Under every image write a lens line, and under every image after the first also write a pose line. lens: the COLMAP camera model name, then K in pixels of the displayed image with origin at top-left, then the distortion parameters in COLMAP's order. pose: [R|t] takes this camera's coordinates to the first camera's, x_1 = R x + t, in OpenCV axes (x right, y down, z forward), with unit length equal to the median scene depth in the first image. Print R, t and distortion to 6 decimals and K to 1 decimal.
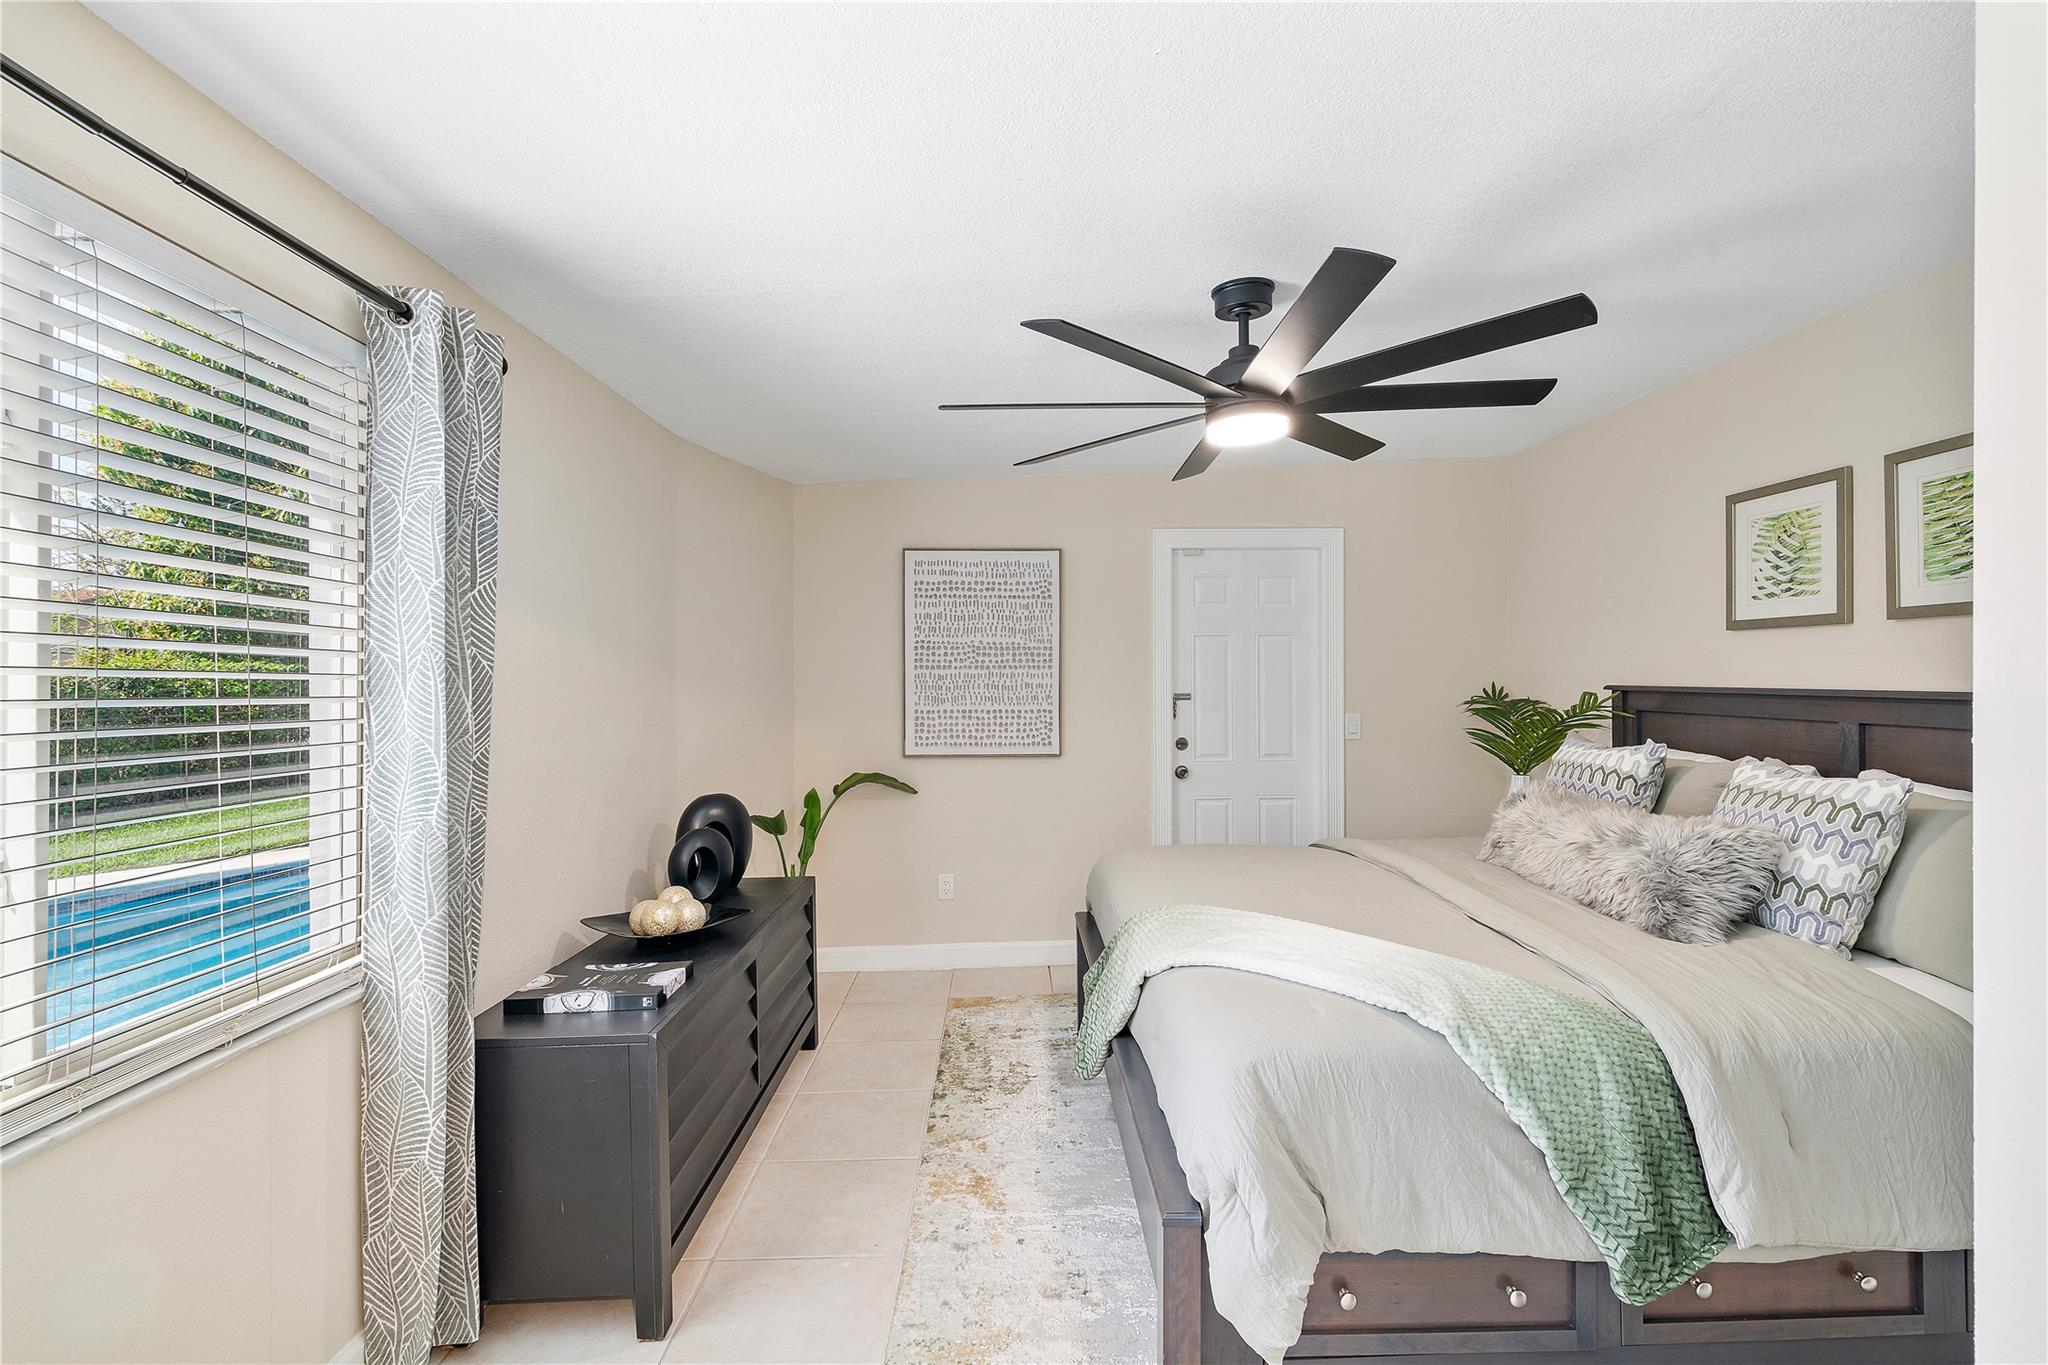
lens RADIAL K [[939.4, 0, 1032.8], [0, 939.4, 672.9], [0, 0, 1]] dist [-0.001915, 0.001985]
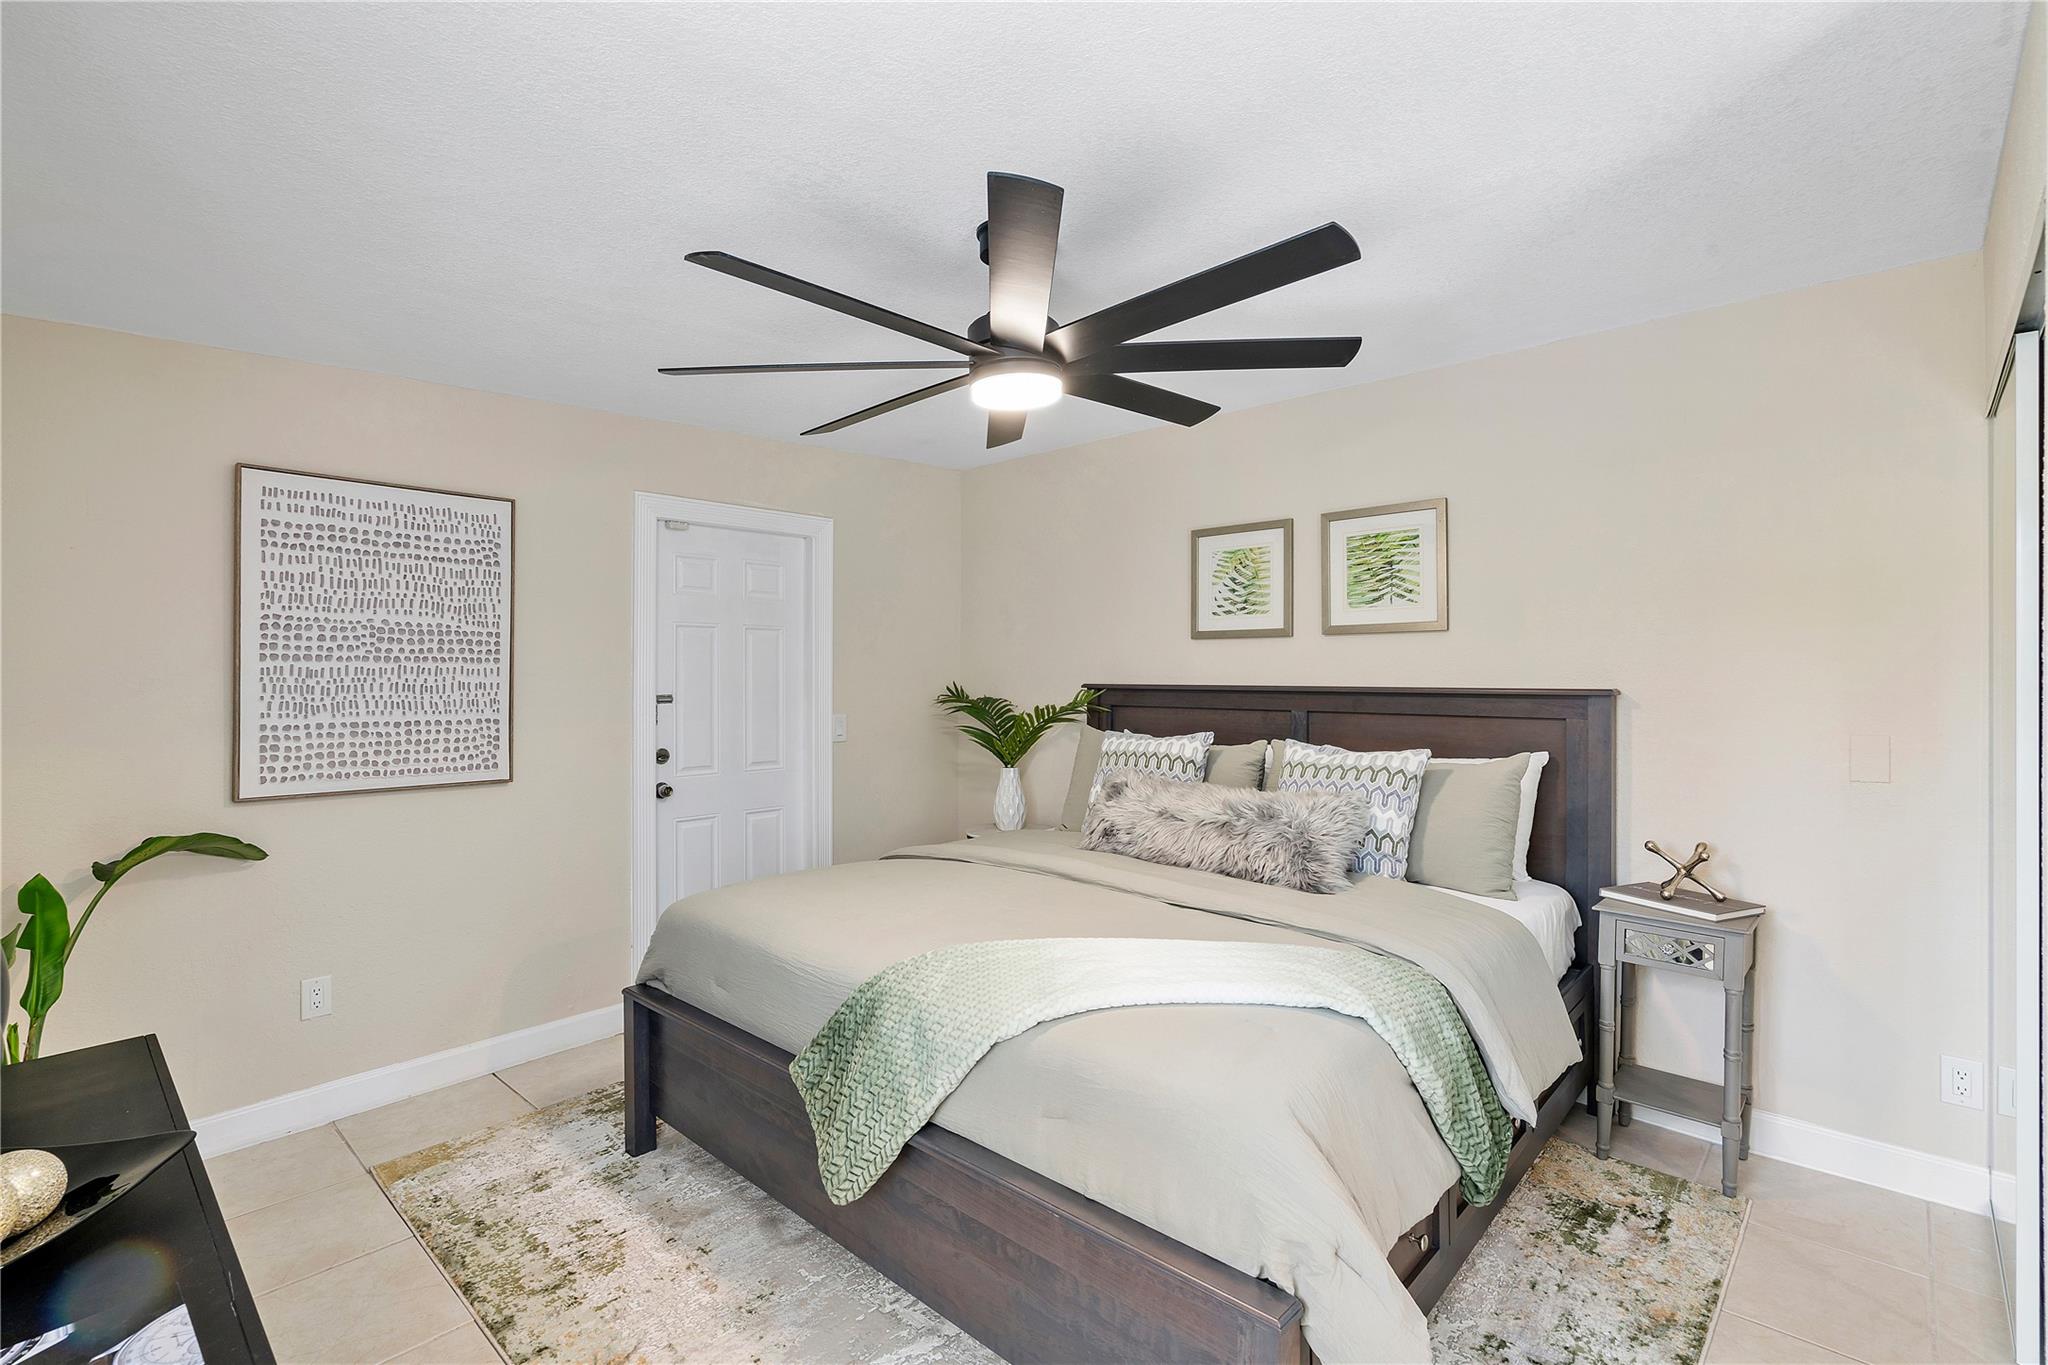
lens RADIAL K [[939.4, 0, 1025.2], [0, 939.4, 670.5], [0, 0, 1]] dist [-0.001915, 0.001985]
pose [[0.706191, 0.009805, 0.707953, -0.291927], [-0.005530, 0.999950, -0.008333, 0.007610], [-0.707999, 0.001970, 0.706210, 0.279813]]
